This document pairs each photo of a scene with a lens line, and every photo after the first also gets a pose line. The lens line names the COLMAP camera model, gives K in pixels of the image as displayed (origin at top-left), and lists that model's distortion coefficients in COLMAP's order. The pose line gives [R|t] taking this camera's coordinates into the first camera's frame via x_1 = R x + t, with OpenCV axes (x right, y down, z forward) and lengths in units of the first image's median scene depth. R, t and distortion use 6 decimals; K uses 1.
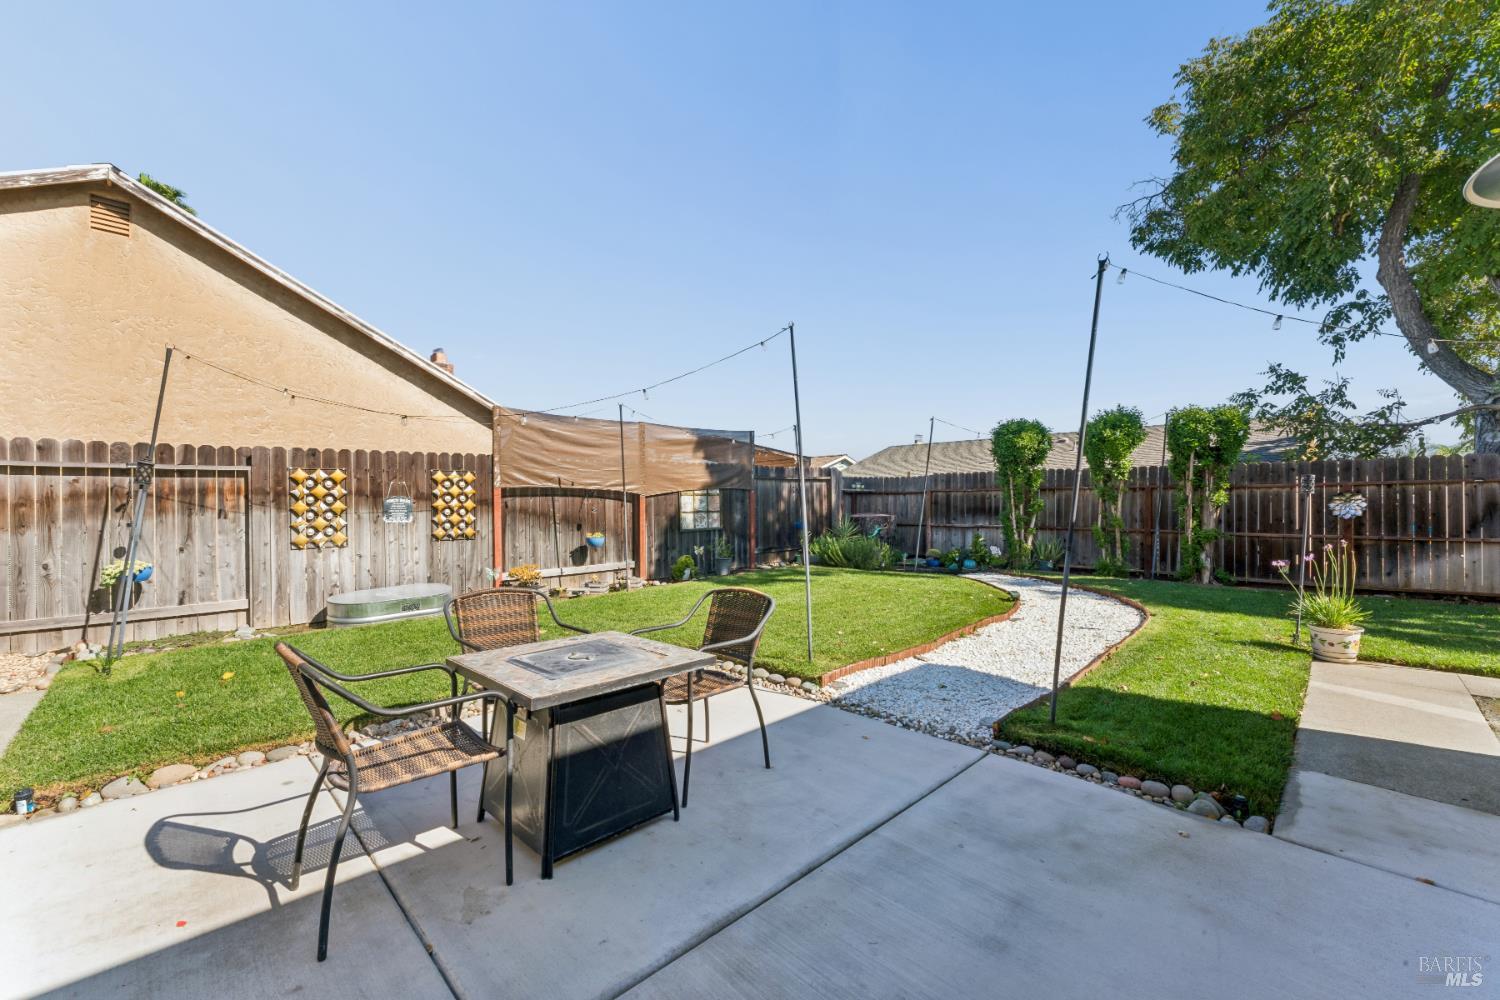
lens RADIAL K [[606.7, 0, 760.3], [0, 606.7, 500.7], [0, 0, 1]] dist [-0.010106, 0.001454]
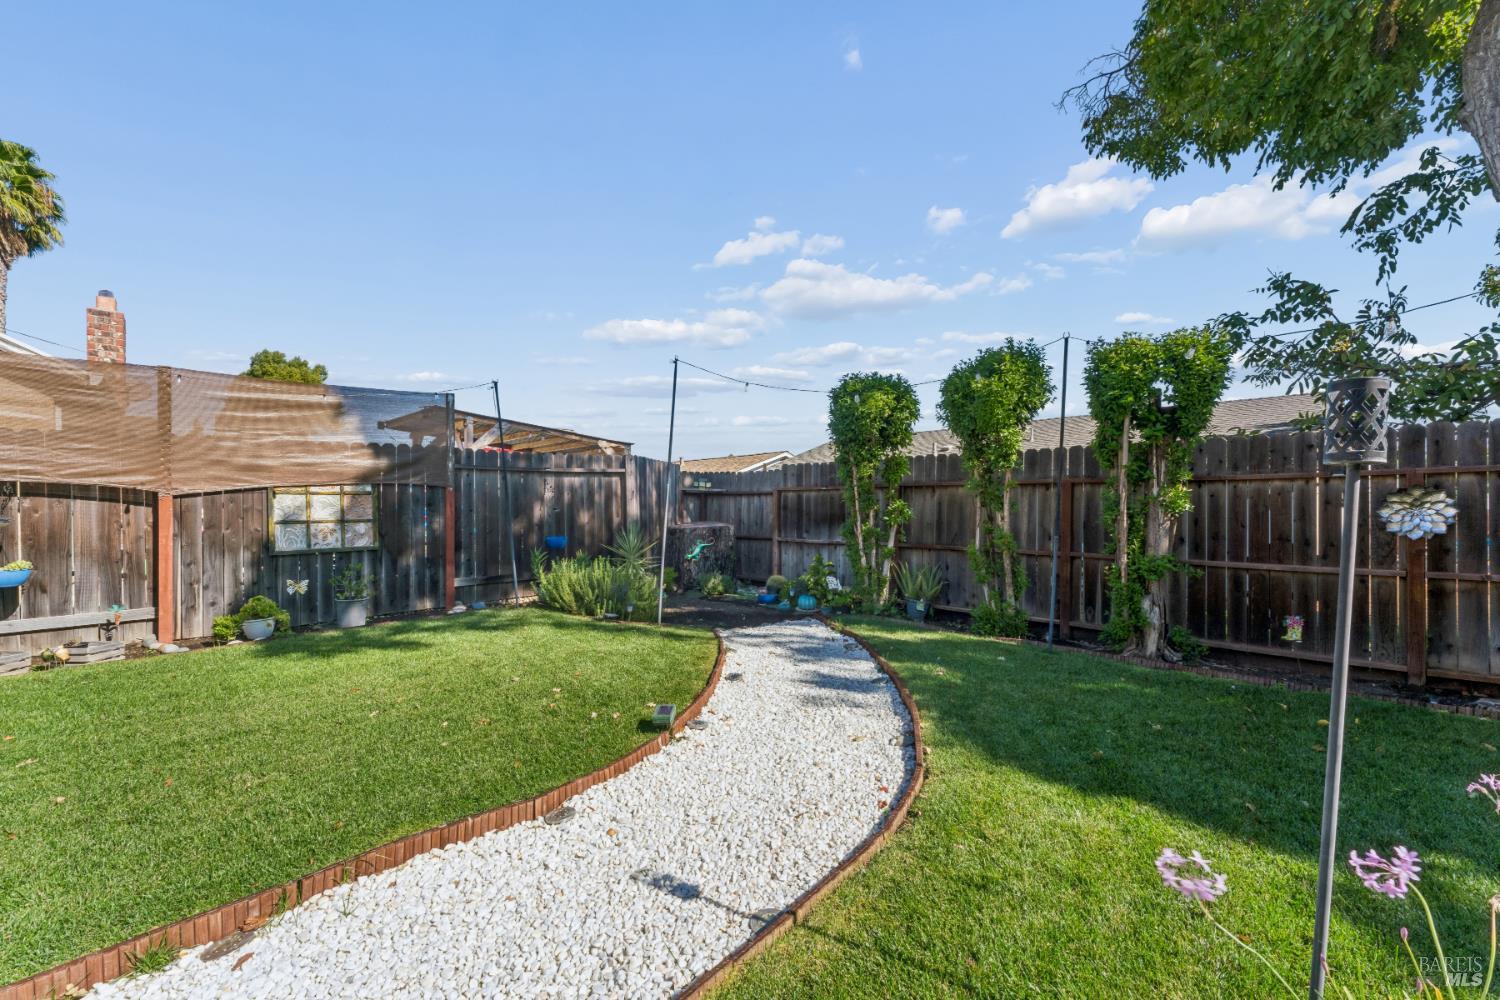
lens RADIAL K [[606.7, 0, 770.8], [0, 606.7, 507.7], [0, 0, 1]] dist [-0.010106, 0.001454]
pose [[0.999956, 0.001401, -0.009270, 0.381461], [-0.001366, 0.999992, 0.003777, 0.001616], [0.009276, -0.003764, 0.999950, 0.428262]]
